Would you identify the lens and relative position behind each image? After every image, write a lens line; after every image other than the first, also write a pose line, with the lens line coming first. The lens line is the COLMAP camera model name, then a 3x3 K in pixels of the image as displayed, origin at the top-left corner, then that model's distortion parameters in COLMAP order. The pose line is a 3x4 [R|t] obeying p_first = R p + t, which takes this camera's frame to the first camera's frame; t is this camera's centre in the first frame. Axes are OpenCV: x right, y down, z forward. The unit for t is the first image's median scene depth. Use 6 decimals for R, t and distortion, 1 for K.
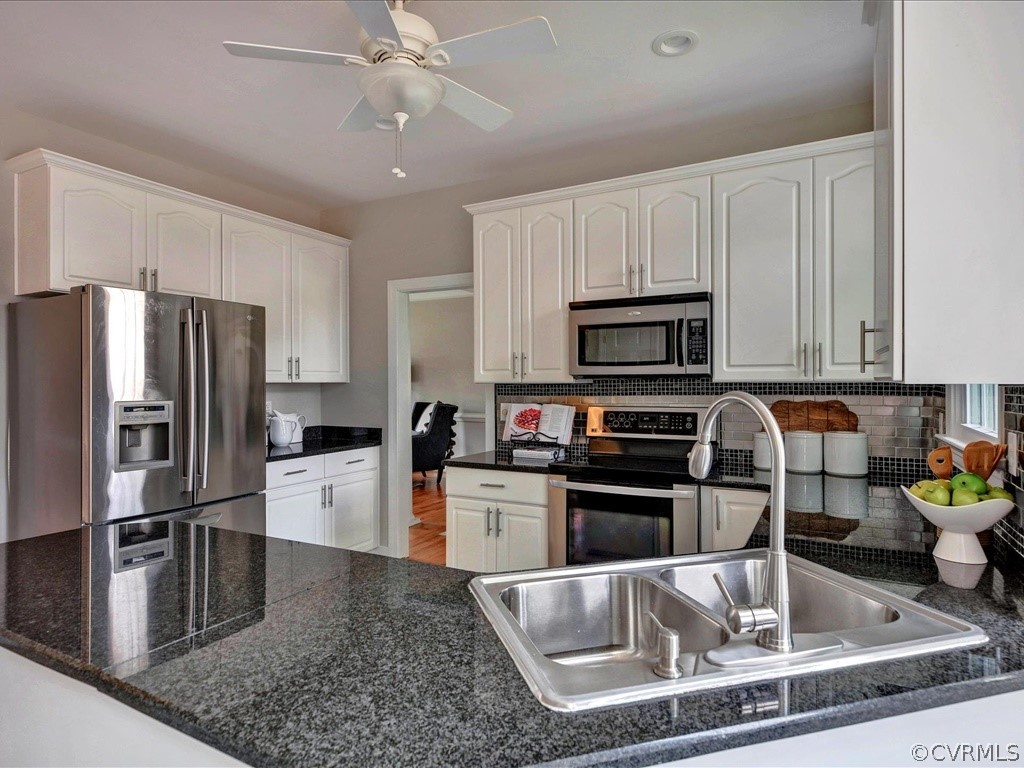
lens RADIAL K [[585.9, 0, 513.6], [0, 585.9, 384.9], [0, 0, 1]] dist [-0.001887, -0.000227]
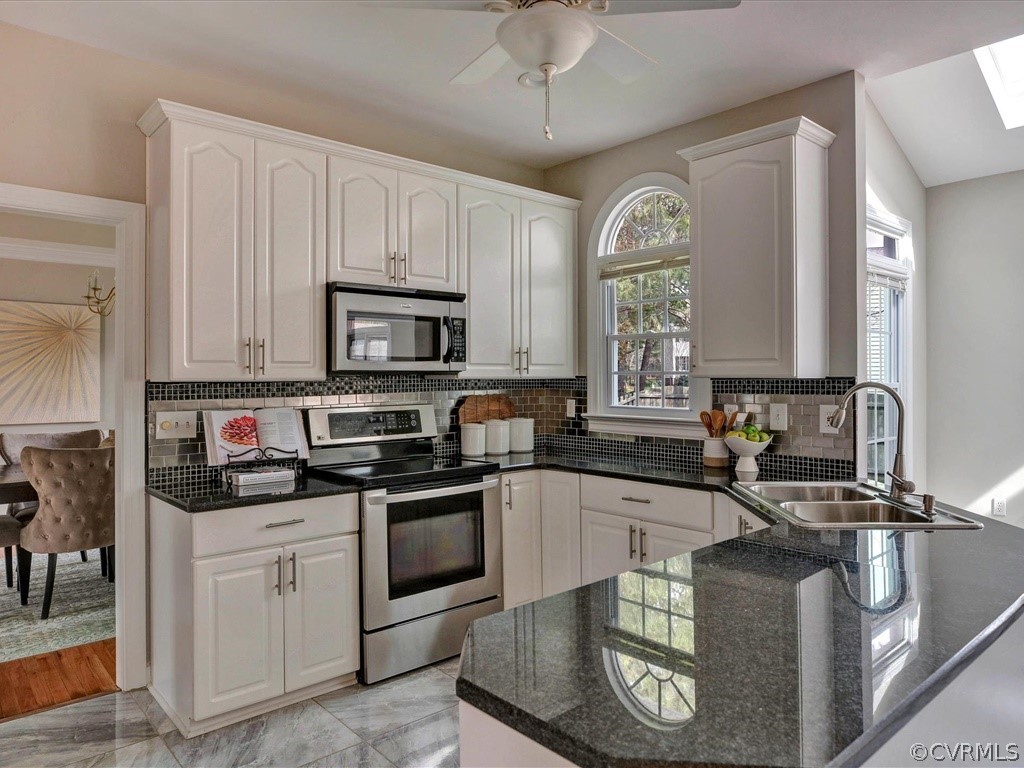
lens RADIAL K [[687.4, 0, 510.0], [0, 687.4, 377.2], [0, 0, 1]] dist [0.007349, 0.001013]
pose [[0.352202, 0.001387, 0.935923, -0.735730], [0.009153, 0.999946, -0.004926, -0.000665], [-0.935879, 0.010302, 0.352171, 0.445058]]
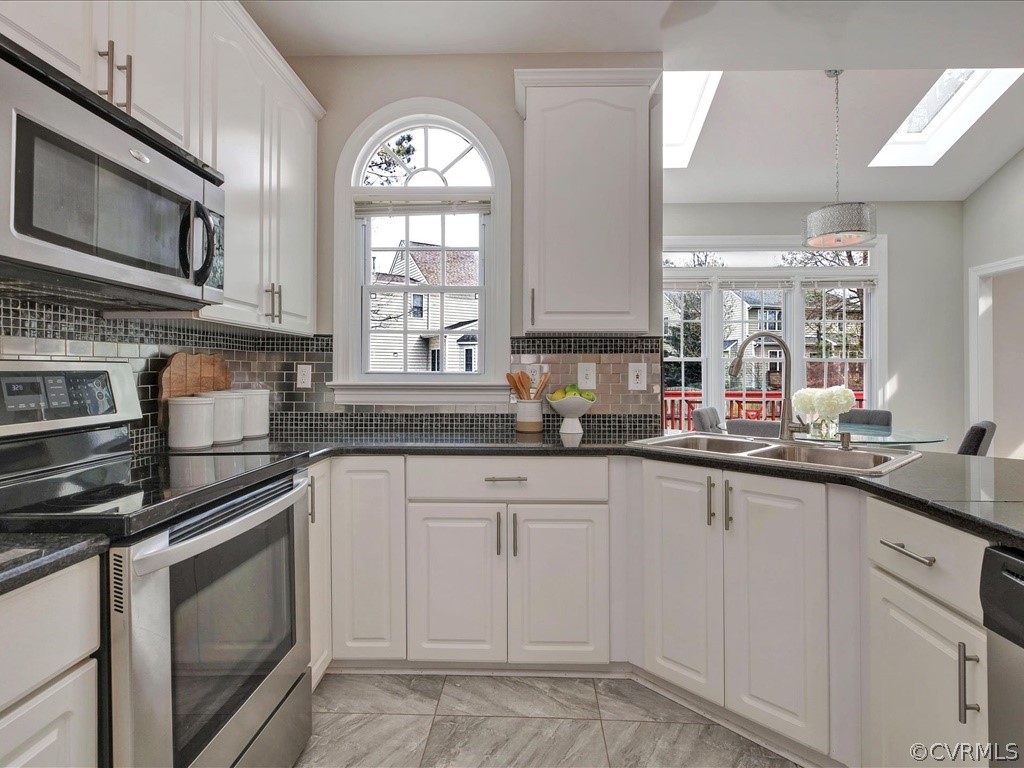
lens RADIAL K [[544.2, 0, 513.3], [0, 544.2, 368.7], [0, 0, 1]] dist [0.002389, -0.002896]
pose [[-0.439239, 0.007442, 0.898339, -0.303025], [0.005758, 0.999968, -0.005469, 0.050342], [-0.898352, 0.002771, -0.439268, 0.893226]]
